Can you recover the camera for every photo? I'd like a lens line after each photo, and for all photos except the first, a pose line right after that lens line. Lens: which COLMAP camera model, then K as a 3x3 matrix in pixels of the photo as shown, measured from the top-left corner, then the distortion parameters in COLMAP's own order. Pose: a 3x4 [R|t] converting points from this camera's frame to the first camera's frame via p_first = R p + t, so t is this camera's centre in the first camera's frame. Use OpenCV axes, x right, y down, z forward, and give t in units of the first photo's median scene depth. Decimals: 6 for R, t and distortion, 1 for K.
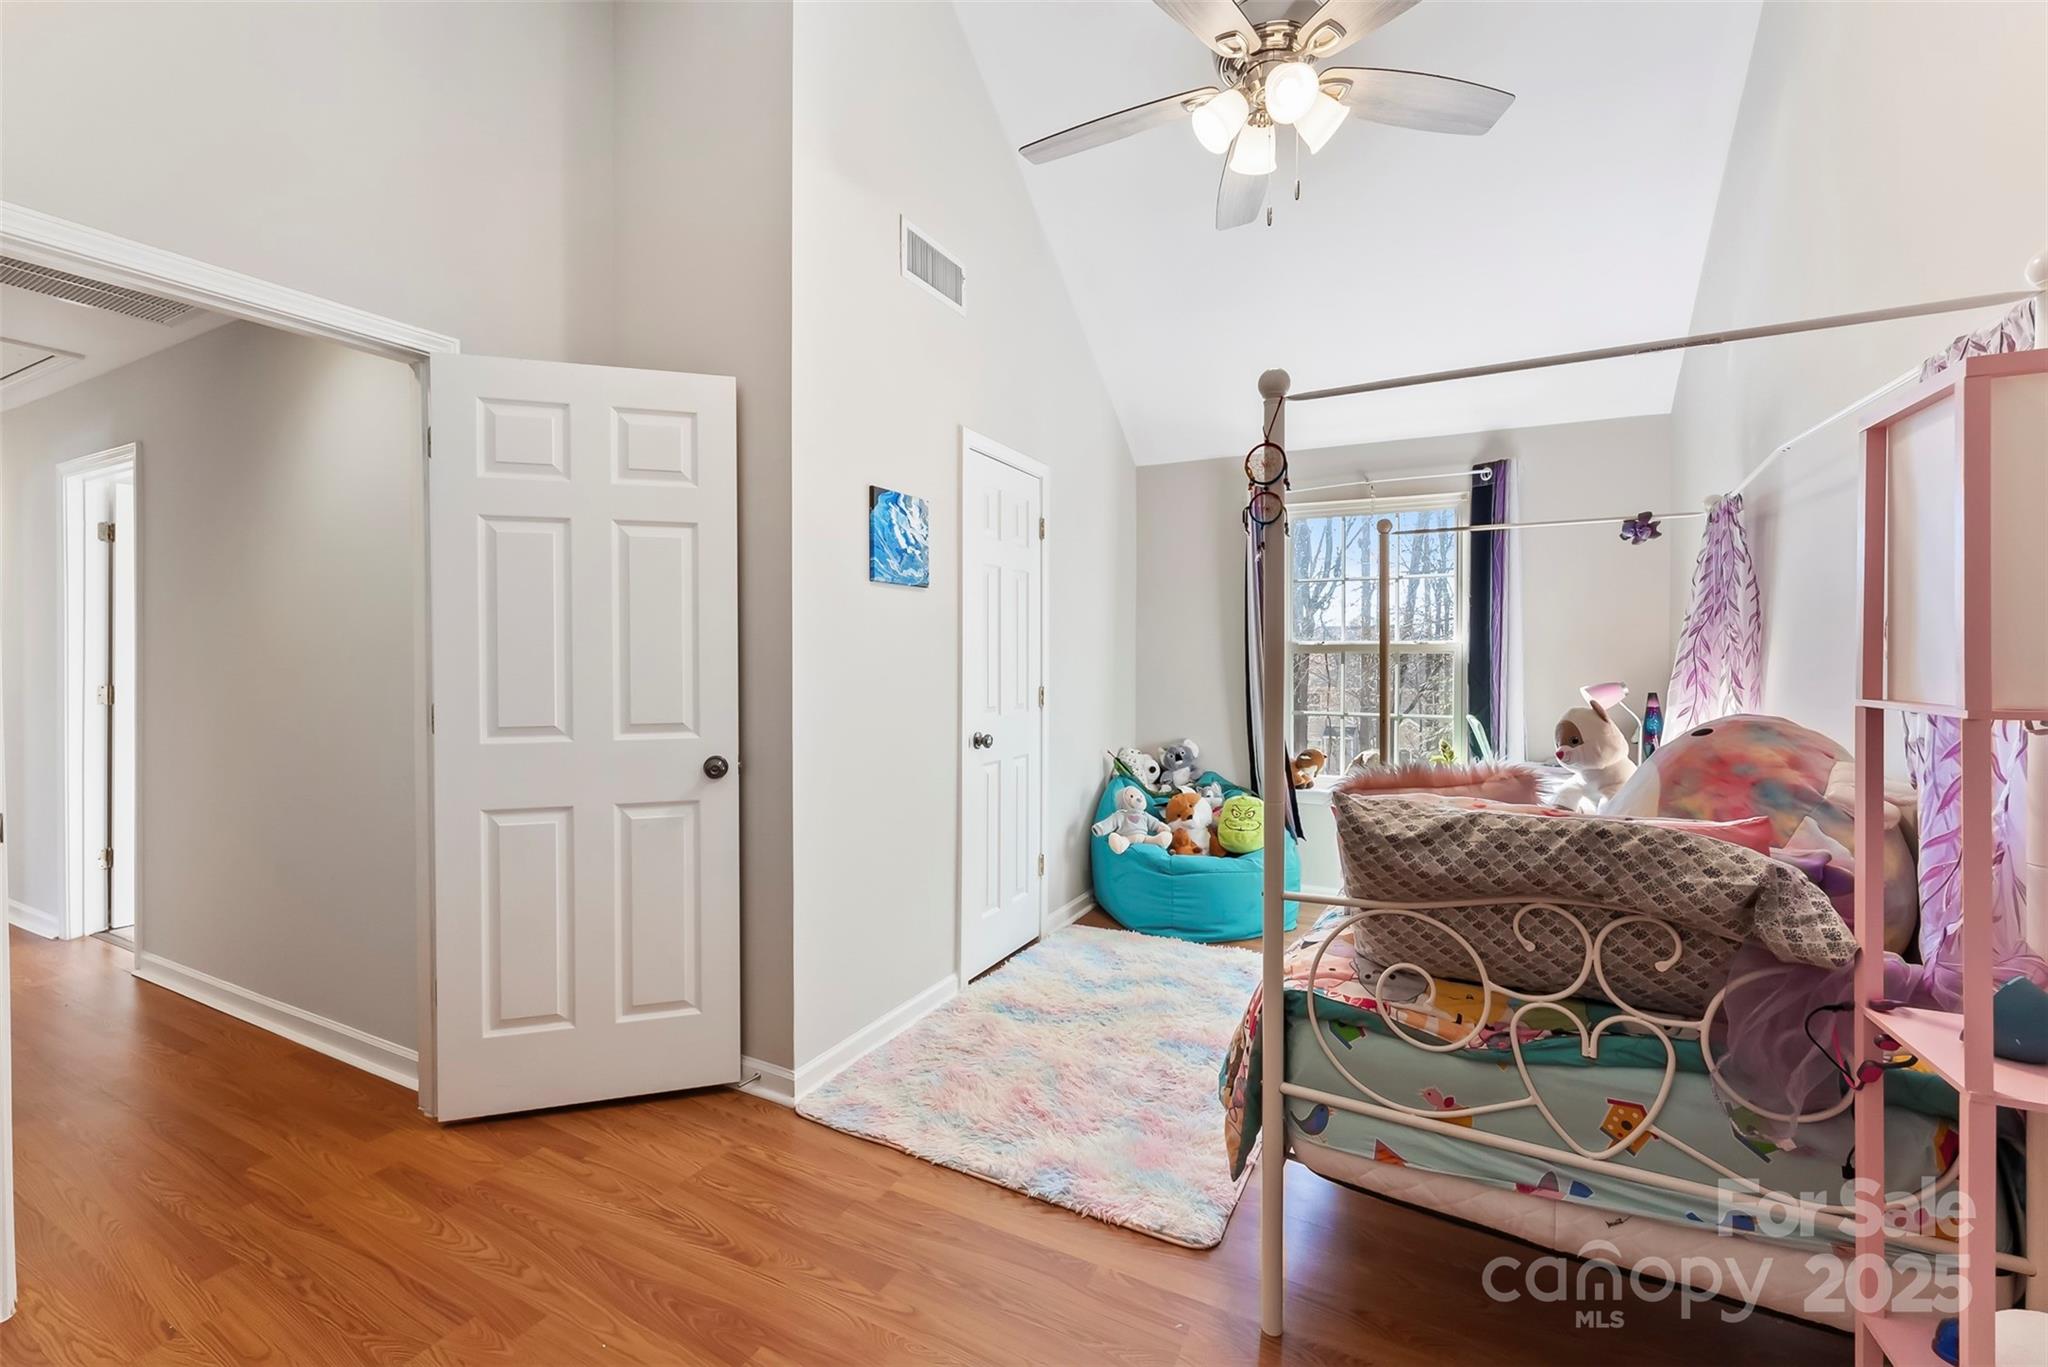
lens RADIAL K [[836.5, 0, 1024.0], [0, 836.5, 683.5], [0, 0, 1]] dist [0.001169, 0.000063]
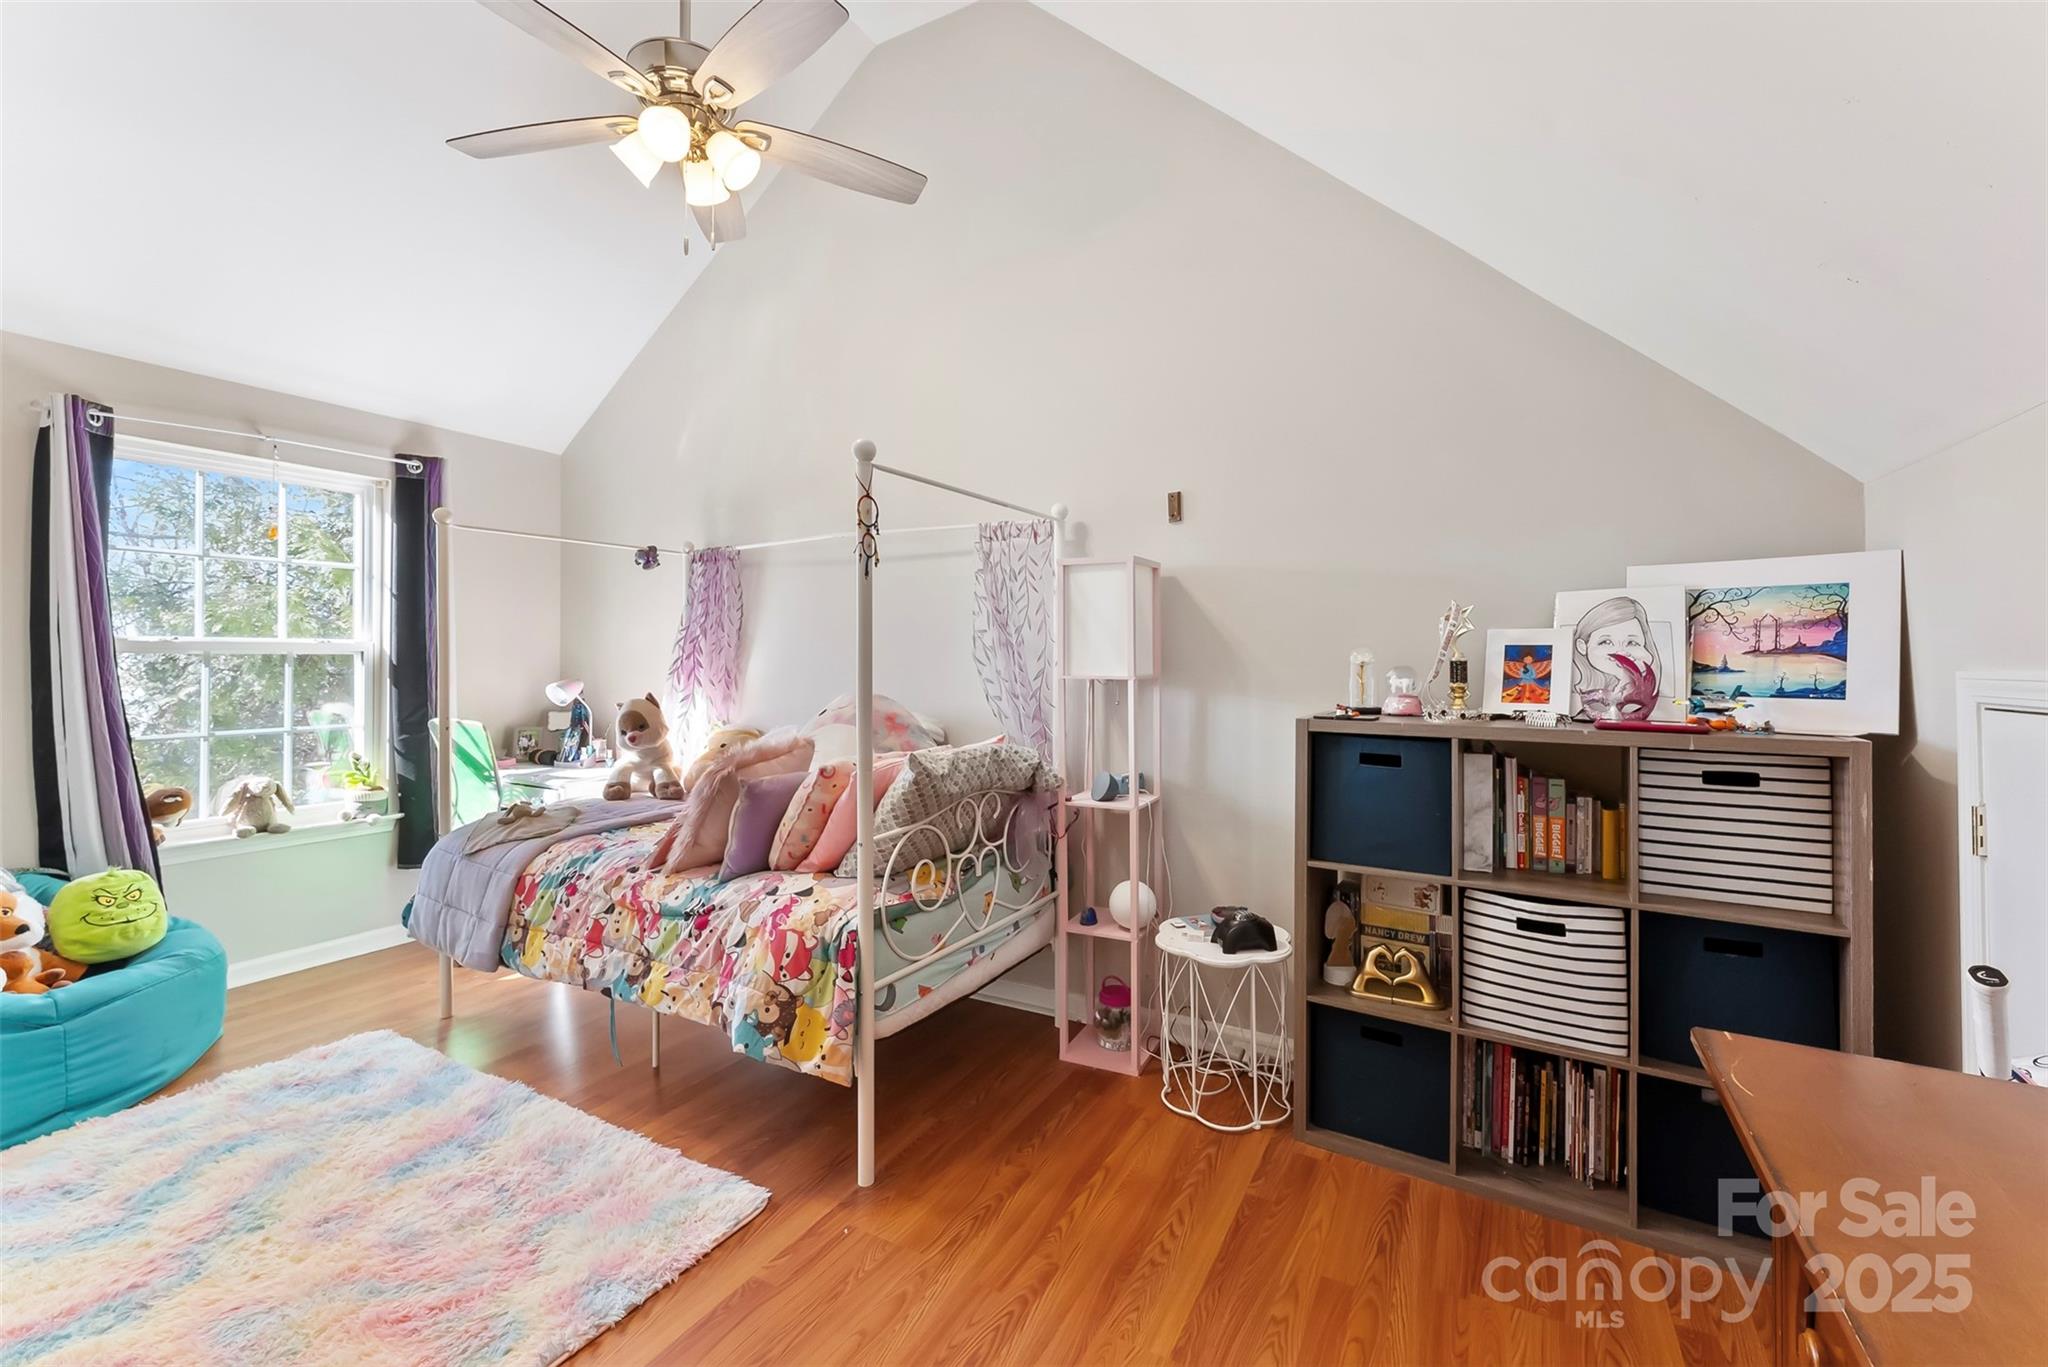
lens RADIAL K [[846.5, 0, 1027.0], [0, 846.5, 667.5], [0, 0, 1]] dist [0.001387, 0.000046]
pose [[0.033381, -0.013567, 0.999351, -0.648259], [0.032194, 0.999404, 0.012493, -0.017200], [-0.998924, 0.031756, 0.033798, 0.451876]]
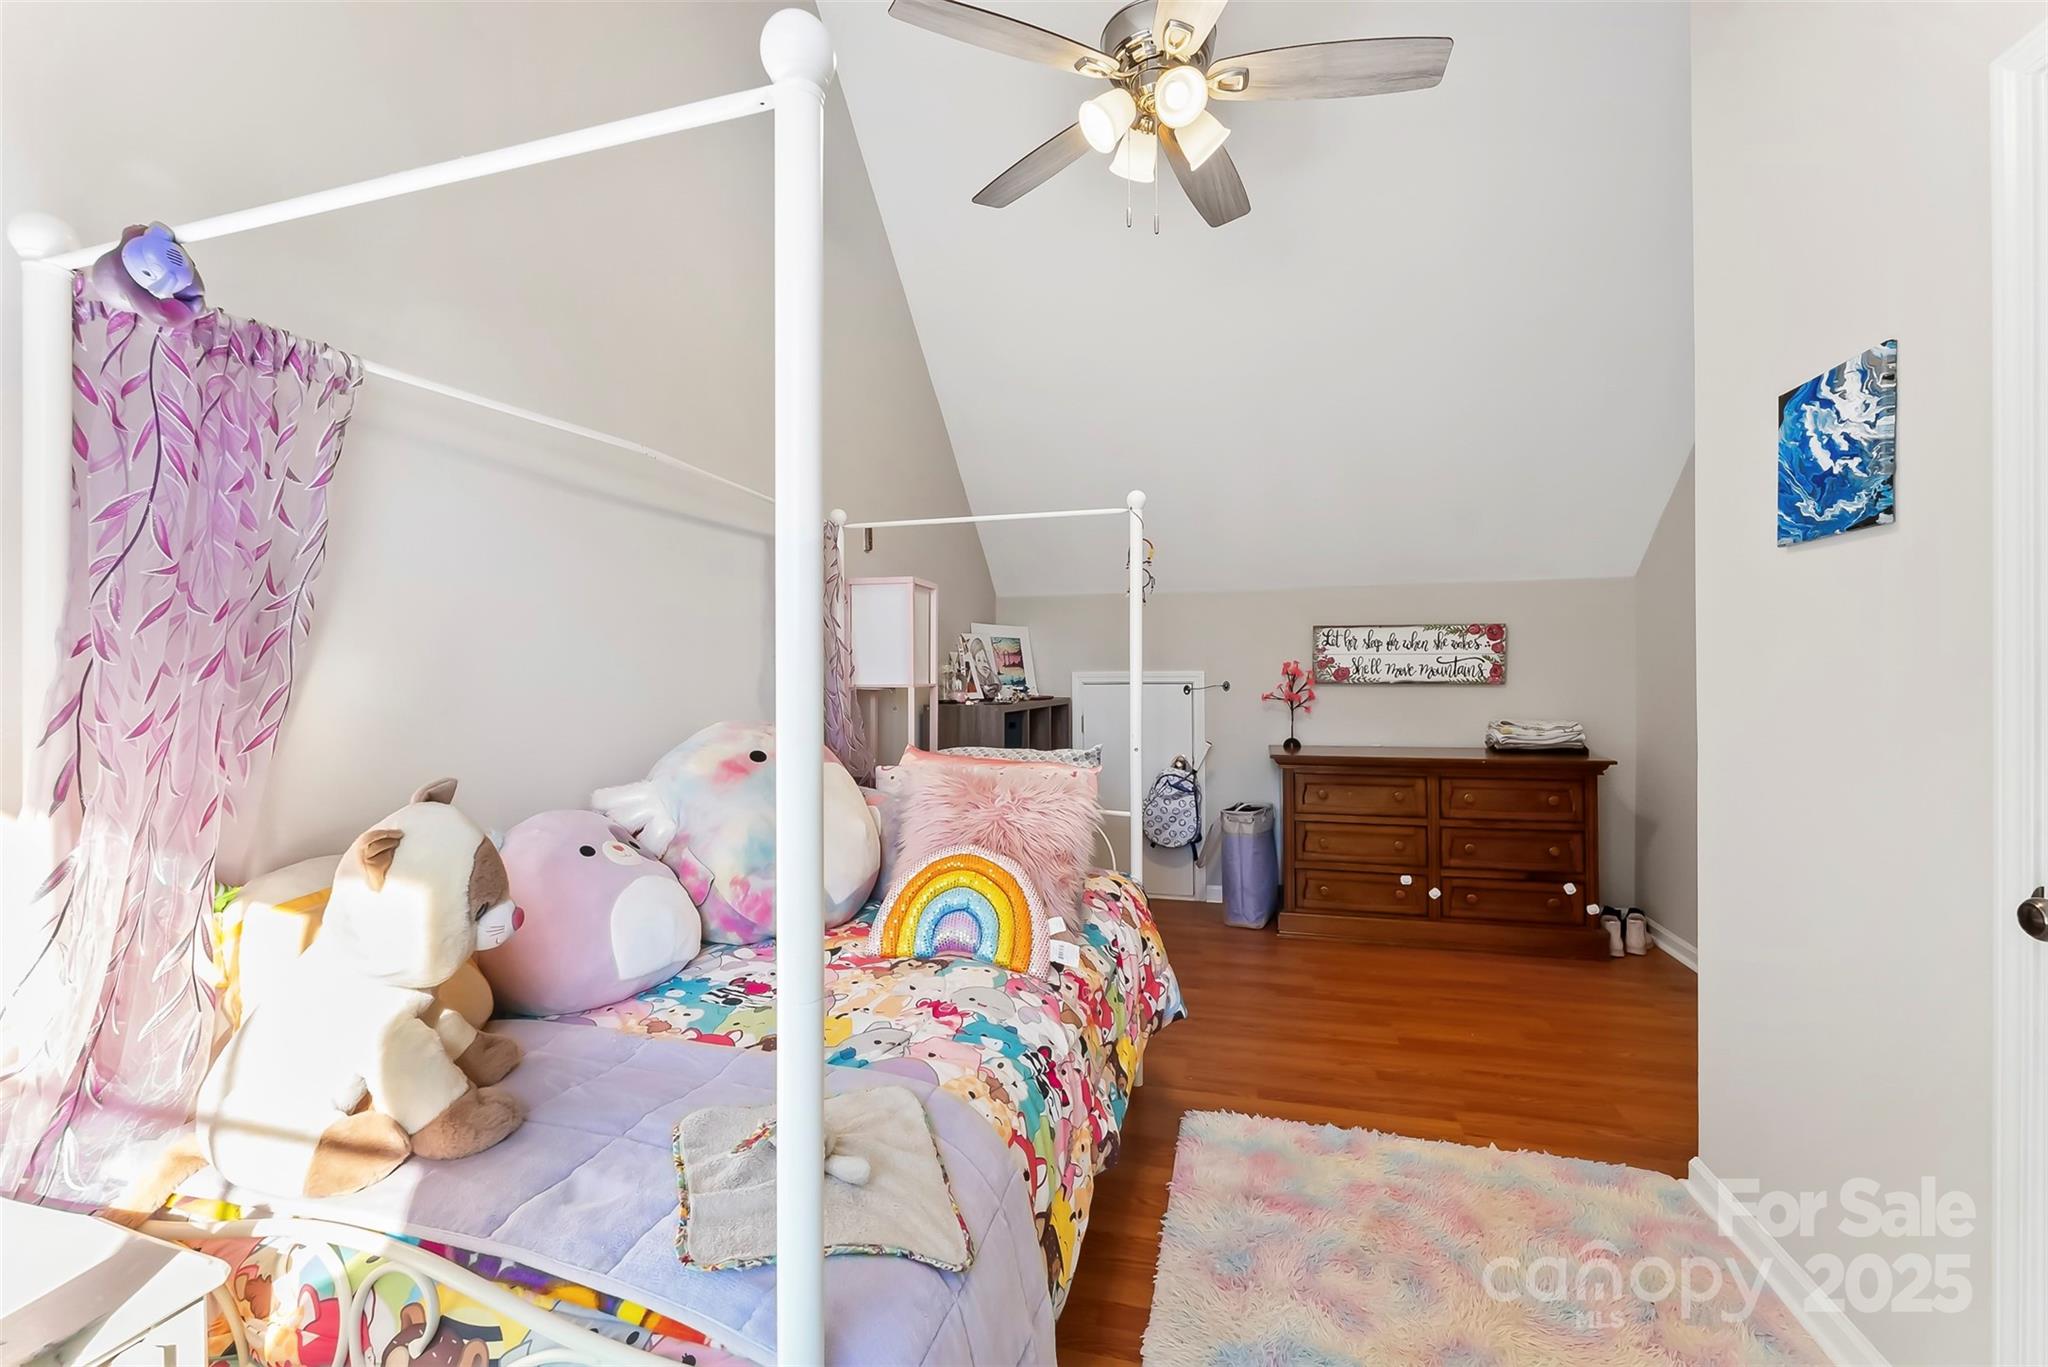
lens RADIAL K [[846.5, 0, 1027.0], [0, 846.5, 667.5], [0, 0, 1]] dist [0.001387, 0.000046]
pose [[-0.976121, -0.000545, -0.217228, 0.572120], [-0.007076, 0.999546, 0.029289, -0.051857], [0.217113, 0.030126, -0.975681, 1.675511]]
